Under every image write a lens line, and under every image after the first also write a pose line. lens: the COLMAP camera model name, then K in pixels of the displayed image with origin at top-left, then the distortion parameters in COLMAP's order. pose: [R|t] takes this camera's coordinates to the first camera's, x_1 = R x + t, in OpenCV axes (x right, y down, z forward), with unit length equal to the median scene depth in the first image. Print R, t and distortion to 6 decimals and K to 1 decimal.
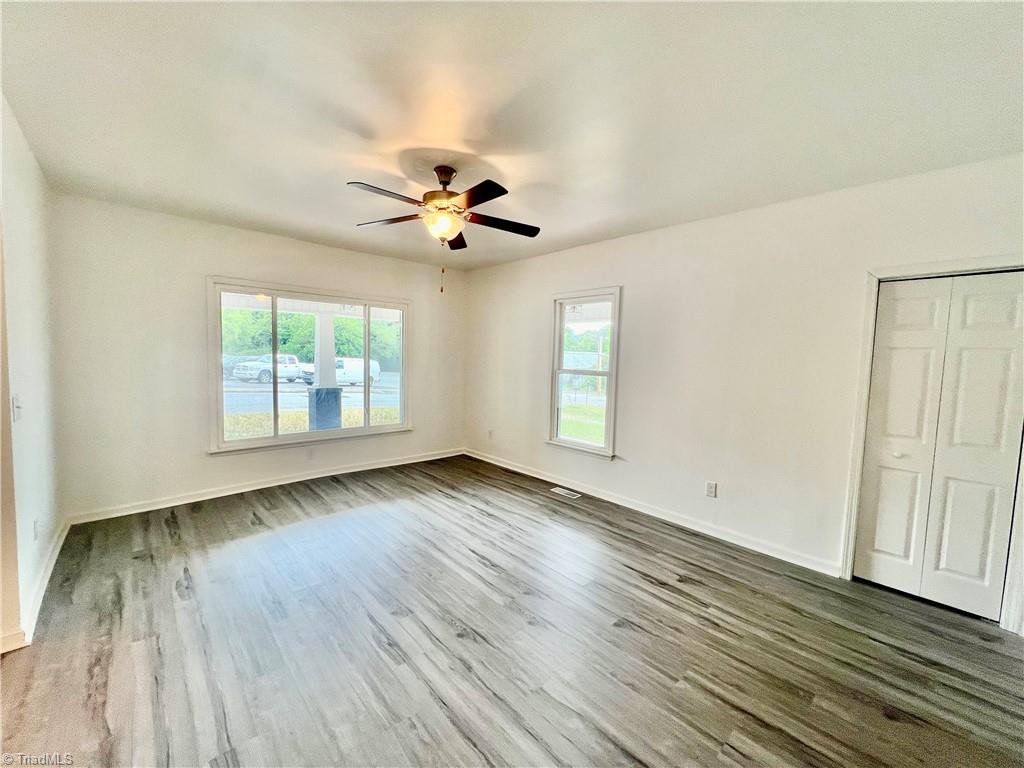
lens RADIAL K [[406.0, 0, 507.7], [0, 406.0, 387.8], [0, 0, 1]] dist [0.002517, 0.000191]
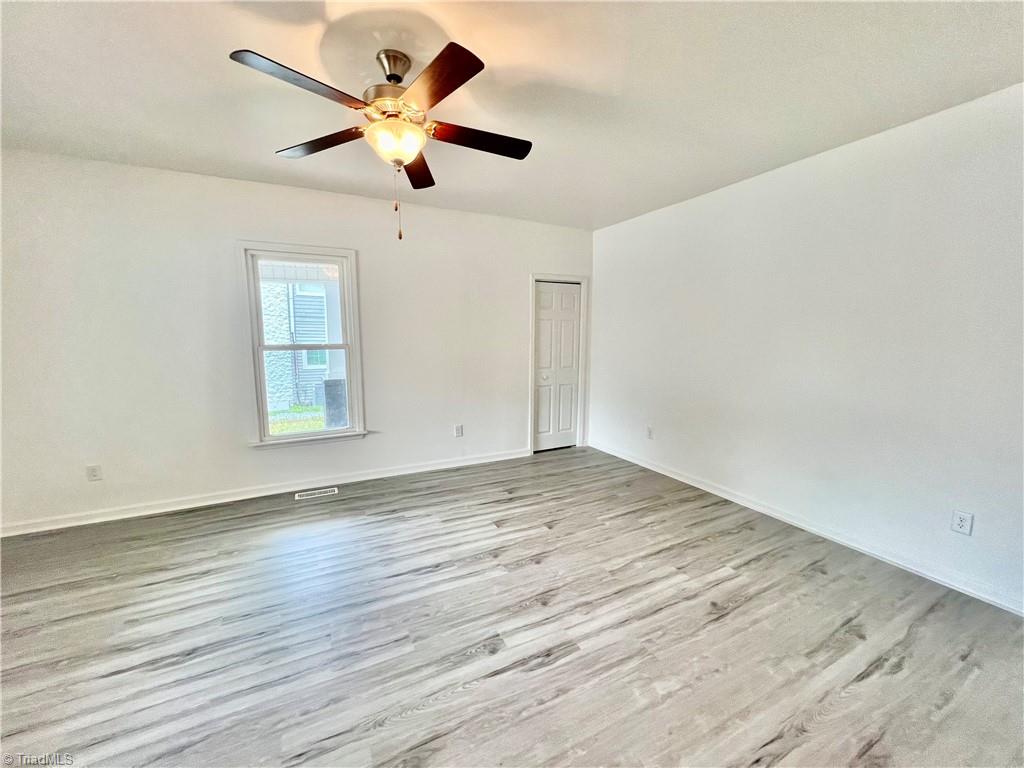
lens RADIAL K [[406.0, 0, 512.8], [0, 406.0, 384.4], [0, 0, 1]] dist [0.002517, 0.000191]
pose [[0.270847, -0.150177, 0.950836, -0.729880], [0.083353, 0.987705, 0.132257, -0.053967], [-0.959007, 0.043433, 0.280034, 0.545865]]
